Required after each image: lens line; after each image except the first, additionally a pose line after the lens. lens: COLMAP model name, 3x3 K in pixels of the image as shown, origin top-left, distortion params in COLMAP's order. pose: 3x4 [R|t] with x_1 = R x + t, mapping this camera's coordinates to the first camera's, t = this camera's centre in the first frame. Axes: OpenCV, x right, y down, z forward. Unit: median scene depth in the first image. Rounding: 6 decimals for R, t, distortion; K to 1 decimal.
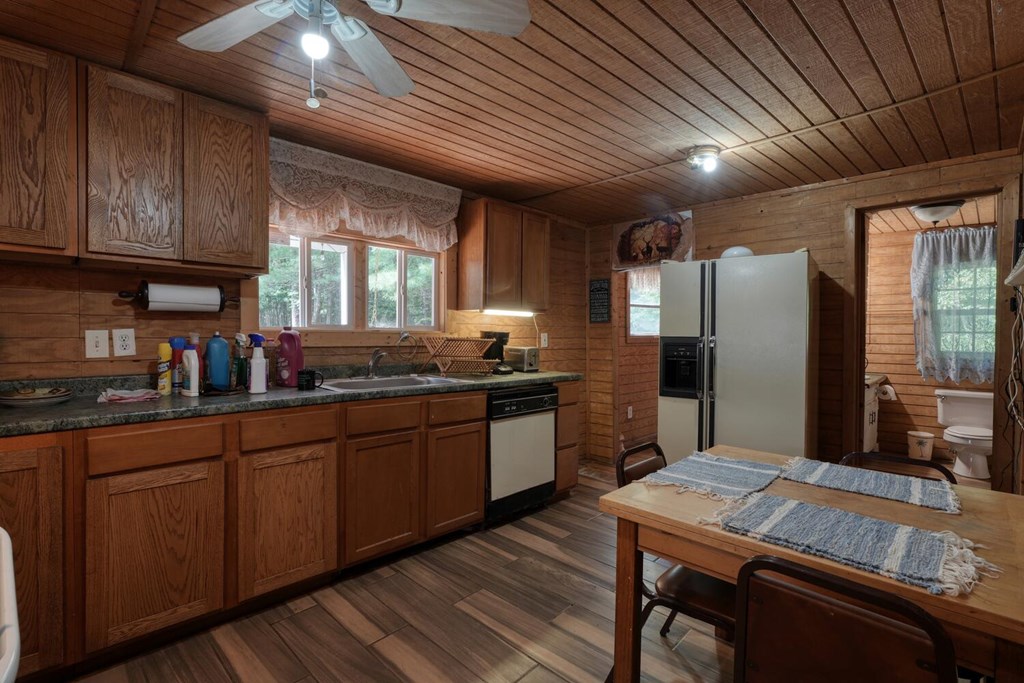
lens RADIAL K [[476.6, 0, 510.0], [0, 476.6, 338.6], [0, 0, 1]] dist [-0.002245, -0.000863]
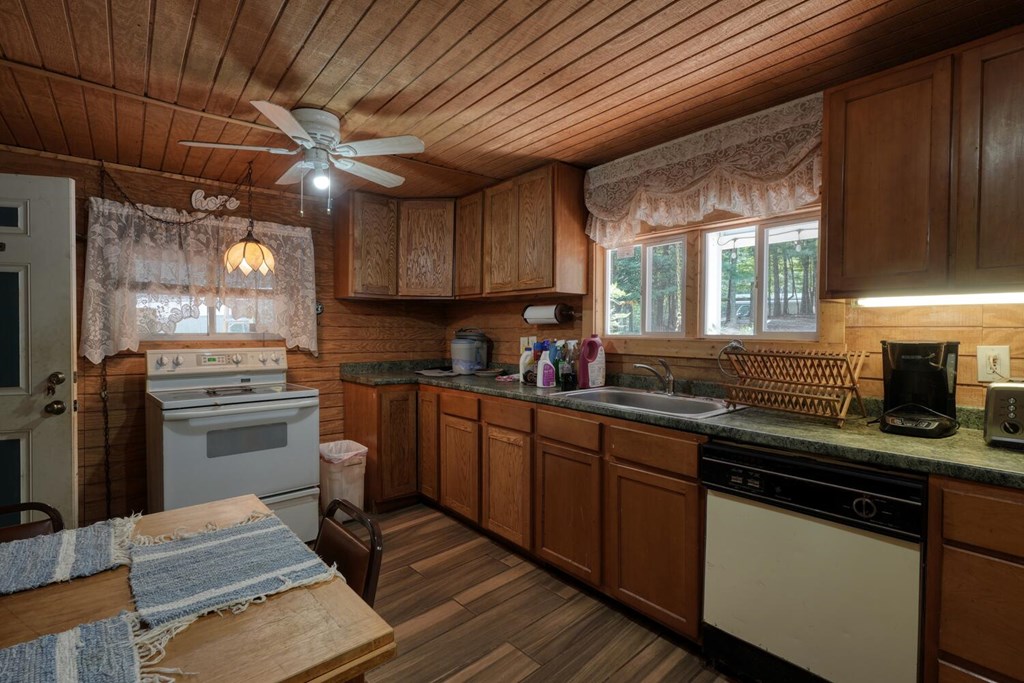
lens RADIAL K [[476.6, 0, 508.4], [0, 476.6, 340.8], [0, 0, 1]] dist [-0.002245, -0.000863]
pose [[-0.076815, 0.006463, -0.997024, 0.736688], [-0.020553, 0.999756, 0.008064, -0.017222], [0.996833, 0.021112, -0.076664, 1.007890]]
